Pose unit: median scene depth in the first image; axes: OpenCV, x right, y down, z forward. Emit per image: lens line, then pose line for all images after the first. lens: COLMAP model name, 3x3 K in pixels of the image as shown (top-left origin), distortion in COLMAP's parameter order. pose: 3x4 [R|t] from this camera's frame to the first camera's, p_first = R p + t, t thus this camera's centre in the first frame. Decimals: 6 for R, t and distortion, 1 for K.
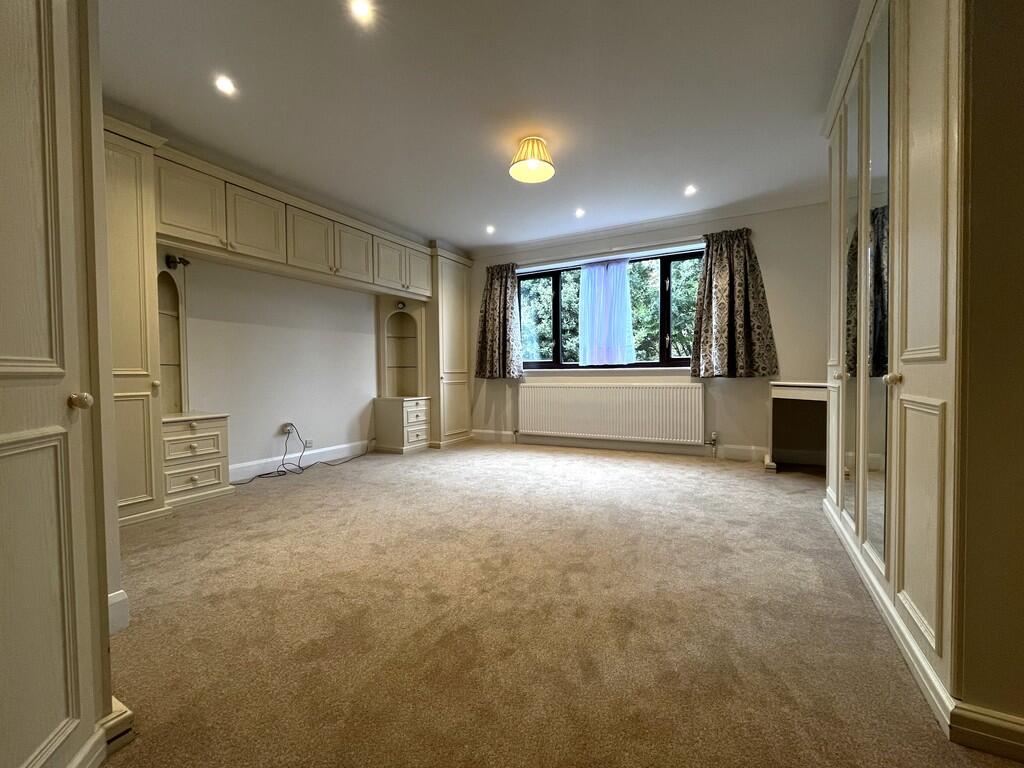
lens RADIAL K [[415.9, 0, 508.6], [0, 415.9, 384.4], [0, 0, 1]] dist [-0.003170, -0.000257]
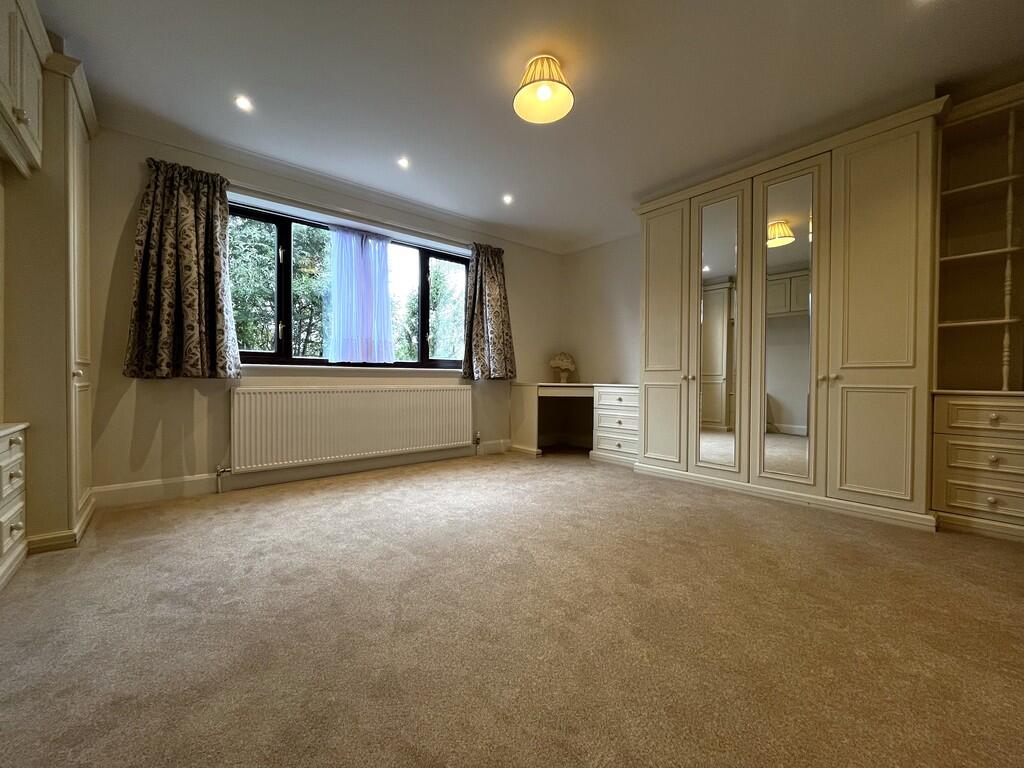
lens RADIAL K [[415.9, 0, 507.1], [0, 415.9, 383.1], [0, 0, 1]] dist [-0.003170, -0.000257]
pose [[0.381127, 0.004137, 0.924514, -0.390260], [0.013345, 0.999861, -0.009976, 0.003199], [-0.924426, 0.016140, 0.381019, 0.452128]]
